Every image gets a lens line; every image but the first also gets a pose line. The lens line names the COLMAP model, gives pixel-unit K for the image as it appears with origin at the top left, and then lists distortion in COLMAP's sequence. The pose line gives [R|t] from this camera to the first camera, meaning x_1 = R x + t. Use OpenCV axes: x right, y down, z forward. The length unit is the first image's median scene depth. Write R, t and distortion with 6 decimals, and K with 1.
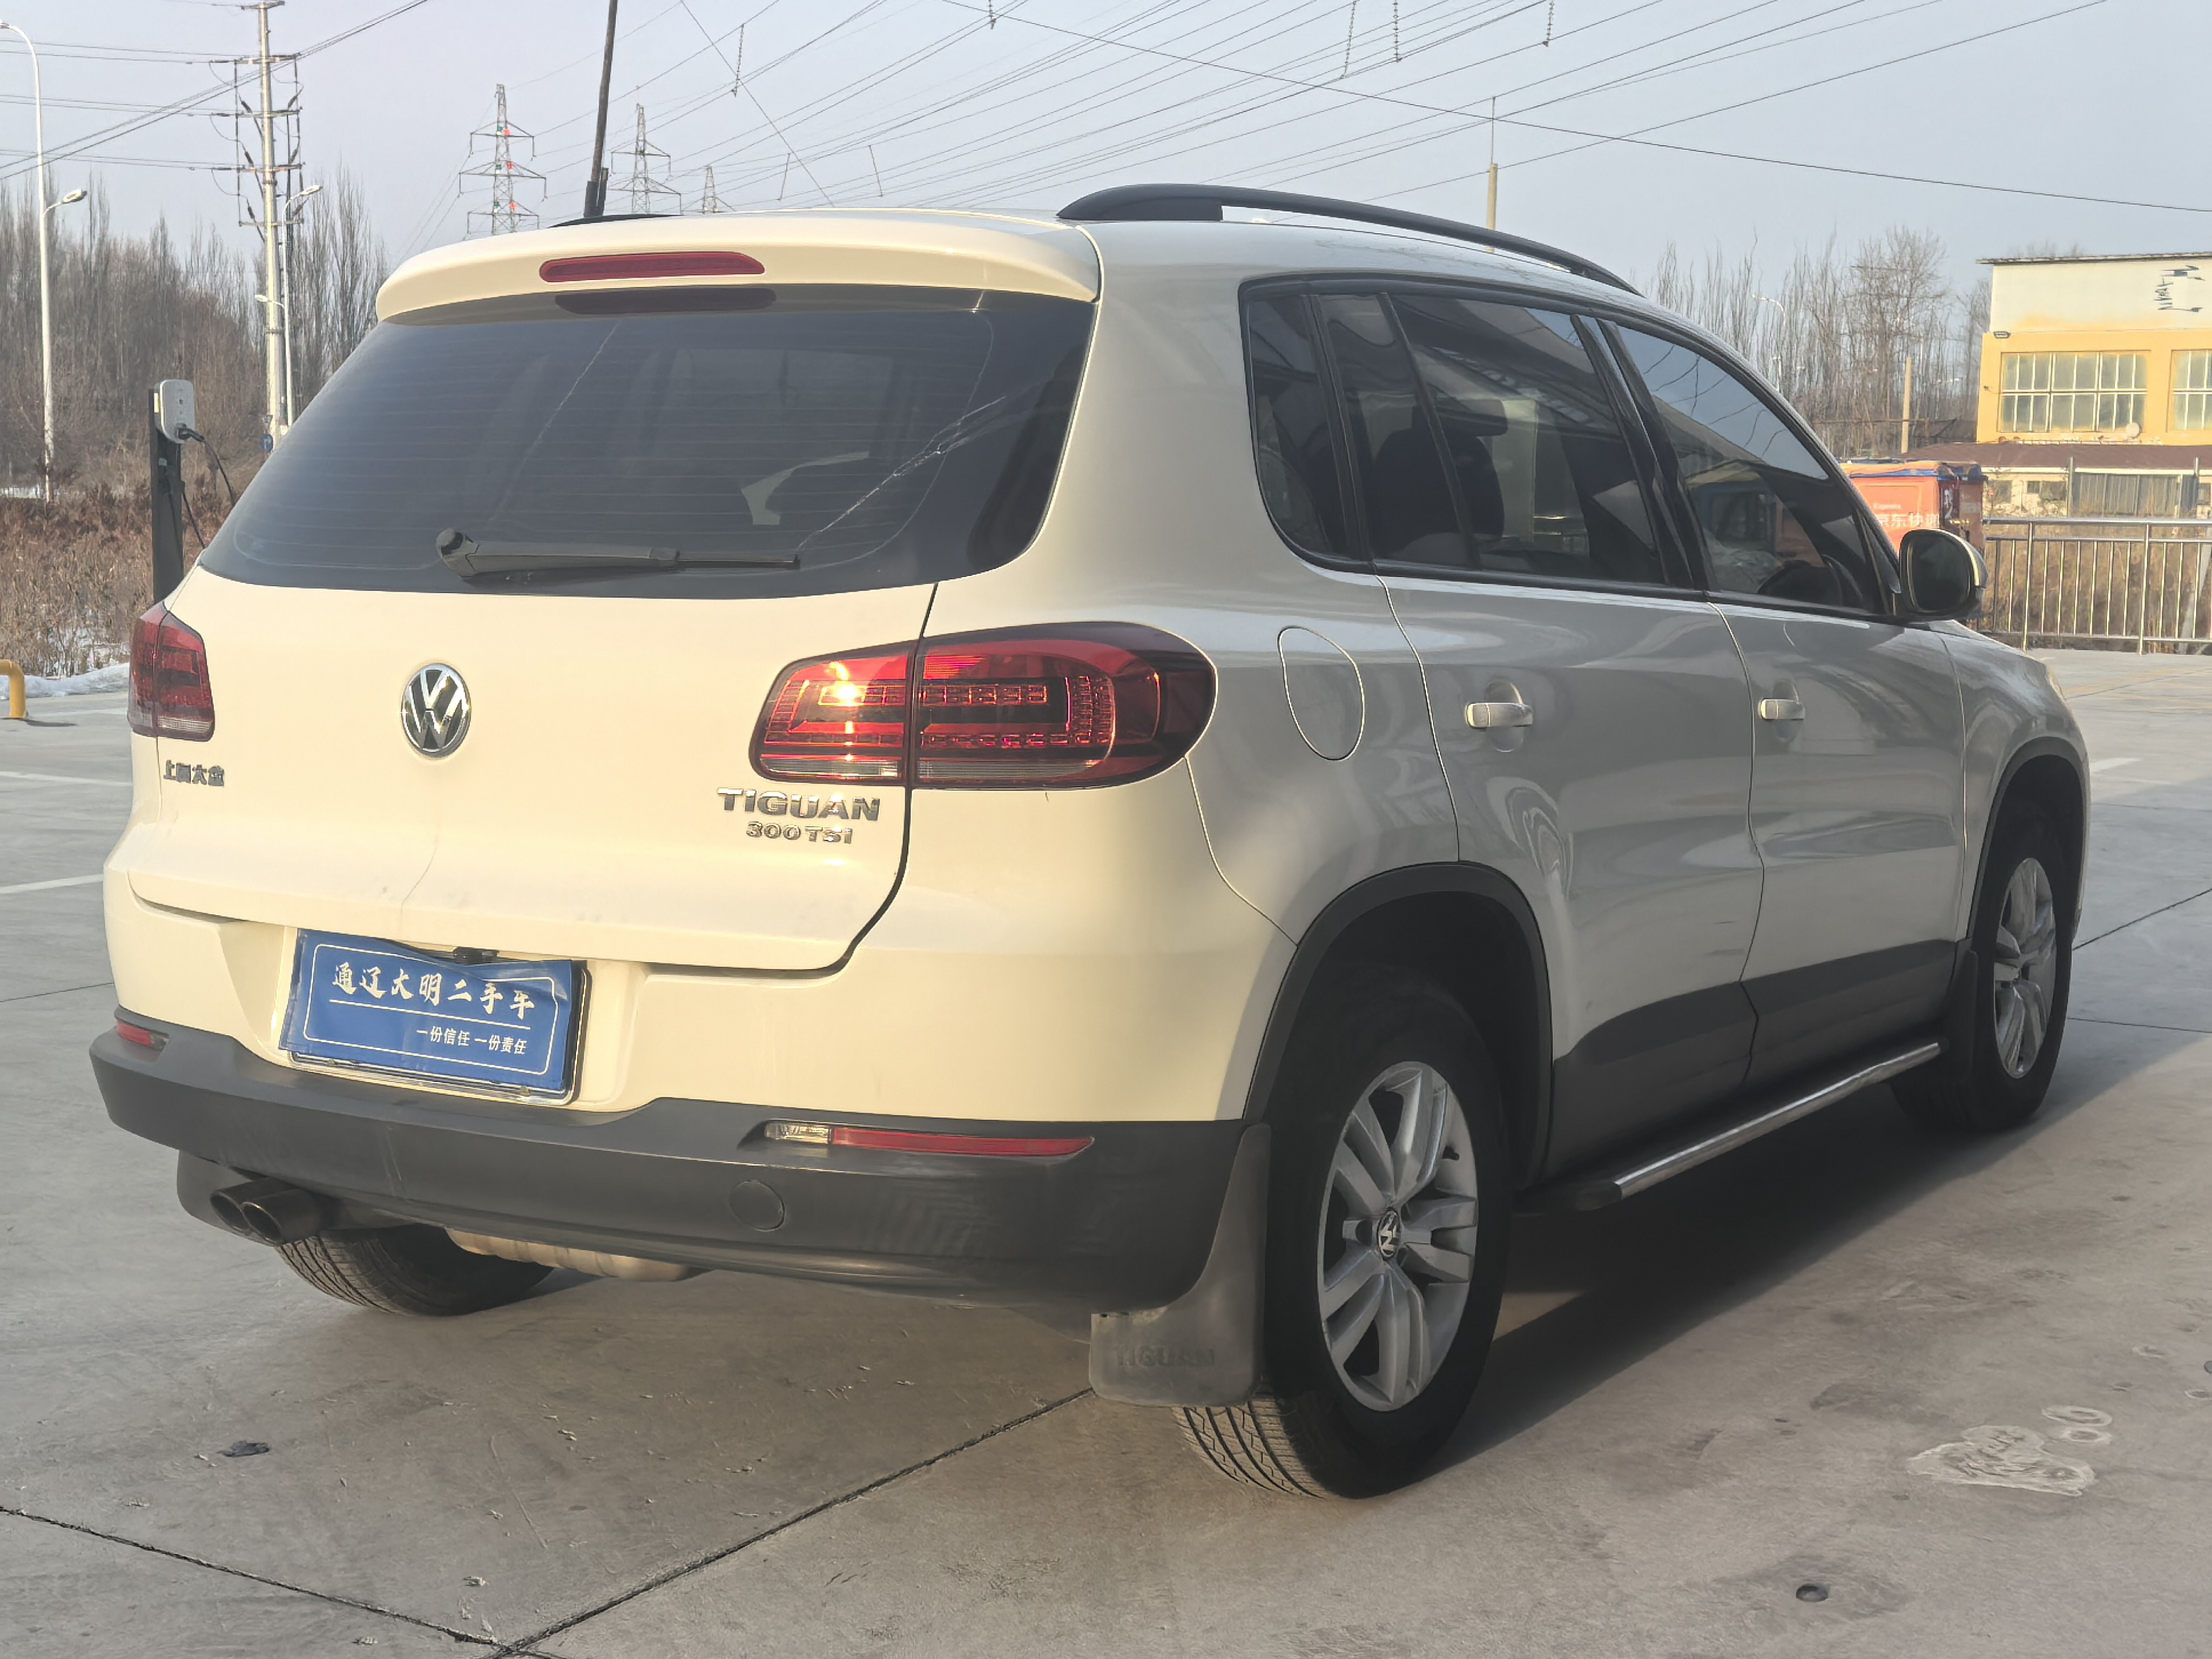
lens RADIAL K [[3094.3, 0, 1111.8], [0, 3094.3, 837.7], [0, 0, 1]] dist [0.065467, 0.000000]
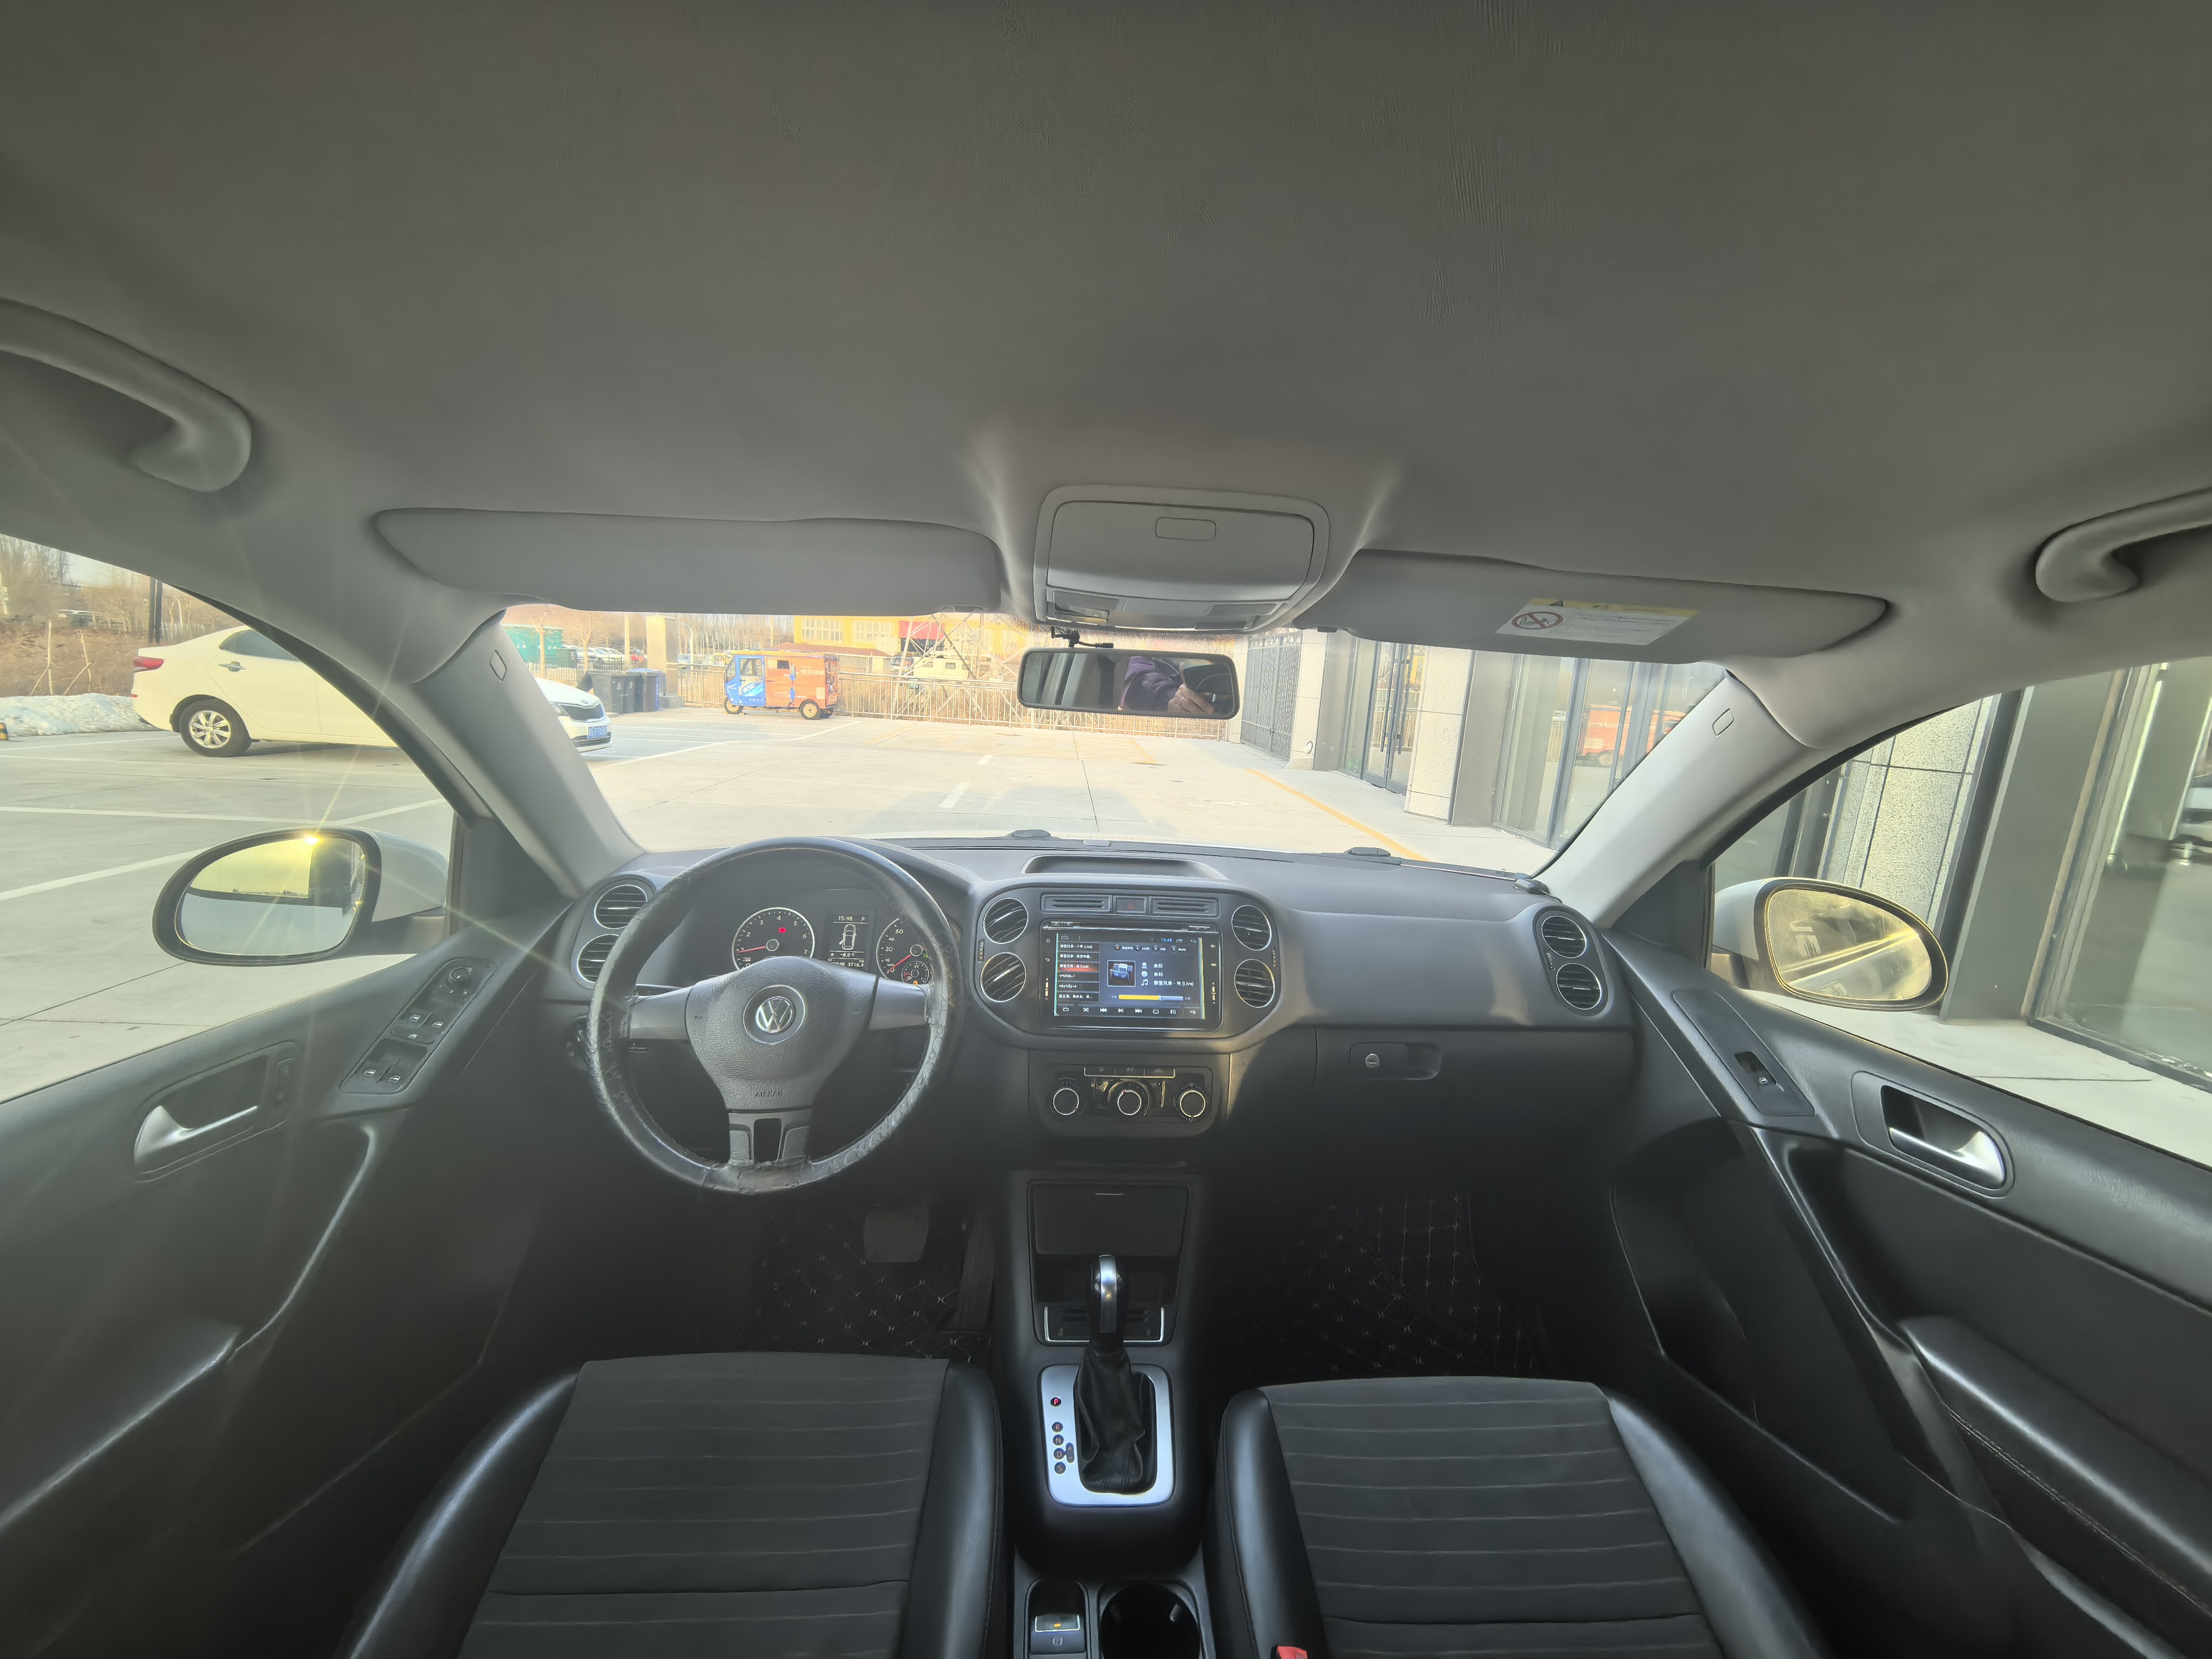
lens RADIAL K [[863.4, 0, 1107.8], [0, 863.4, 827.5], [0, 0, 1]] dist [0.001411, -0.000368]
pose [[0.810330, -0.069820, 0.581799, 0.021435], [0.019683, 0.995559, 0.092060, -0.194888], [-0.585643, -0.063148, 0.808106, 1.334859]]
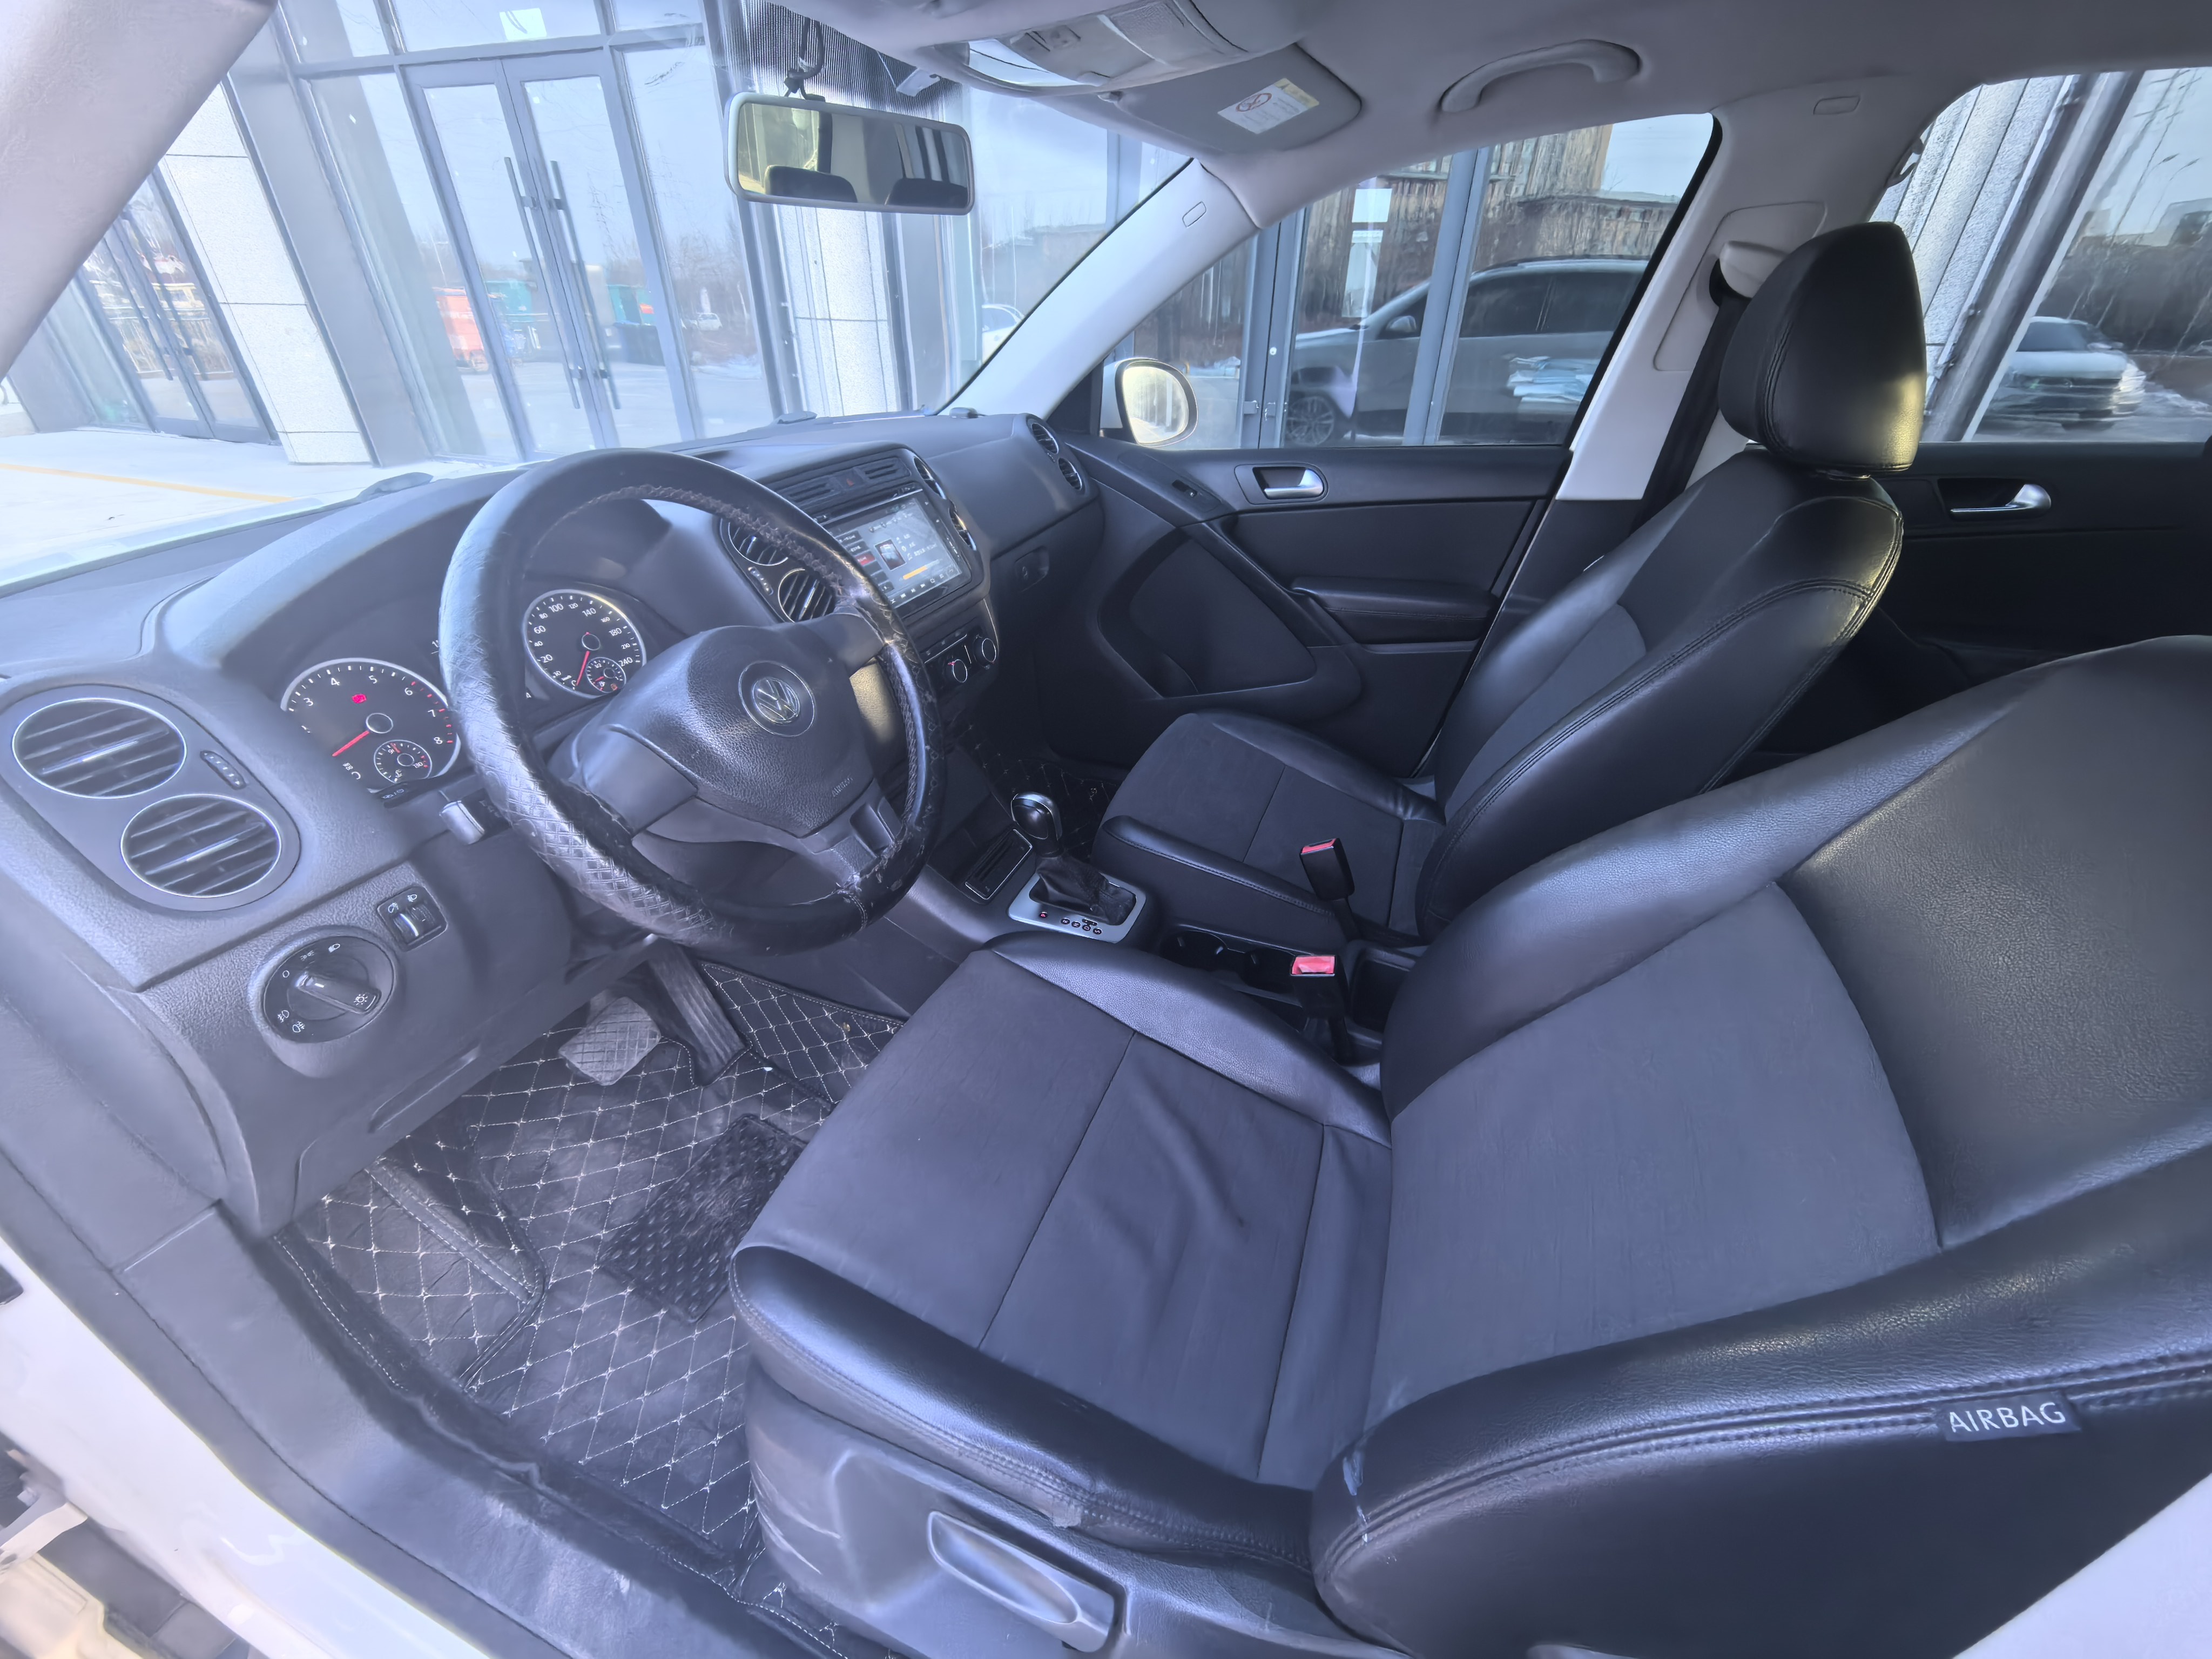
lens RADIAL K [[863.4, 0, 1111.7], [0, 863.4, 828.8], [0, 0, 1]] dist [0.001411, -0.000368]
pose [[-0.210671, -0.524807, 0.824740, -0.090925], [0.100831, 0.827508, 0.552325, -0.189721], [-0.972343, 0.199518, -0.121415, 1.550154]]
